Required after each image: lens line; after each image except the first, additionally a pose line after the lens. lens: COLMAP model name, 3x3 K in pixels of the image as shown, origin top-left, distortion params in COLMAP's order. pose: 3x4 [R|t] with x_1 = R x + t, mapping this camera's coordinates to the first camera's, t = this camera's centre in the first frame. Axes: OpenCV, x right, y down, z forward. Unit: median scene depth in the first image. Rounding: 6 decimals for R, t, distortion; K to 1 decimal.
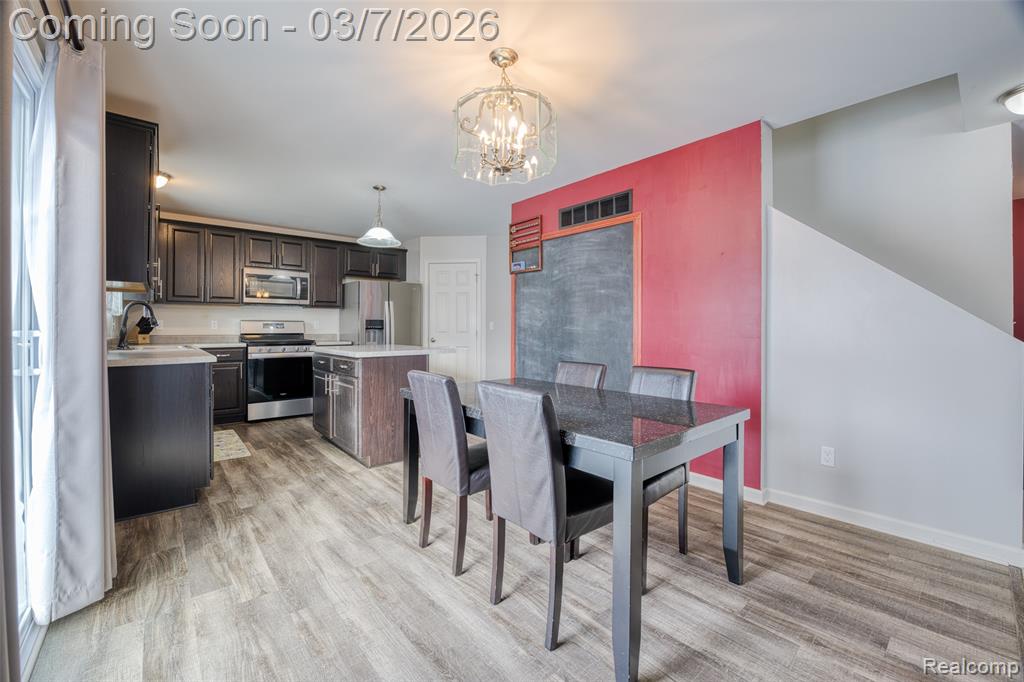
lens RADIAL K [[421.1, 0, 509.8], [0, 421.1, 337.4], [0, 0, 1]] dist [-0.025928, -0.000008]
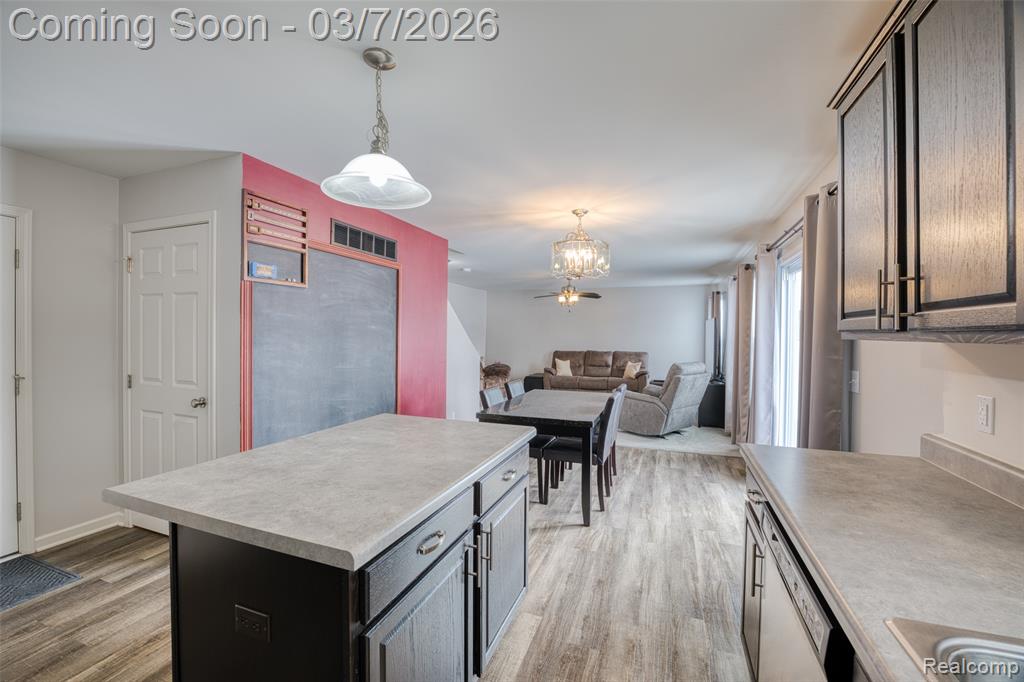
lens RADIAL K [[410.9, 0, 513.7], [0, 410.9, 356.5], [0, 0, 1]] dist [-0.023488, -0.000031]
pose [[-0.485811, -0.050539, 0.872602, -0.675259], [0.011271, 0.997882, 0.064070, -0.084441], [-0.873991, 0.040960, -0.484212, 1.007977]]
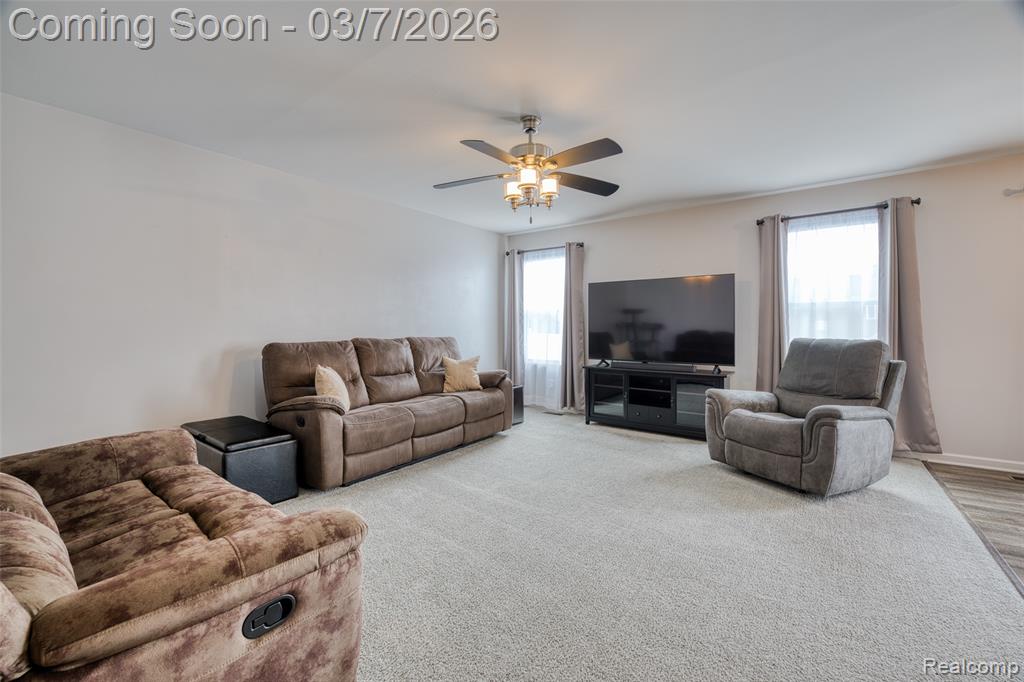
lens RADIAL K [[417.9, 0, 509.6], [0, 417.9, 323.4], [0, 0, 1]] dist [-0.021529, 0.000157]
pose [[-0.976342, -0.001523, -0.216228, 0.917015], [-0.003653, 0.999949, 0.009450, -0.013727], [0.216202, 0.010017, -0.976297, 0.543759]]
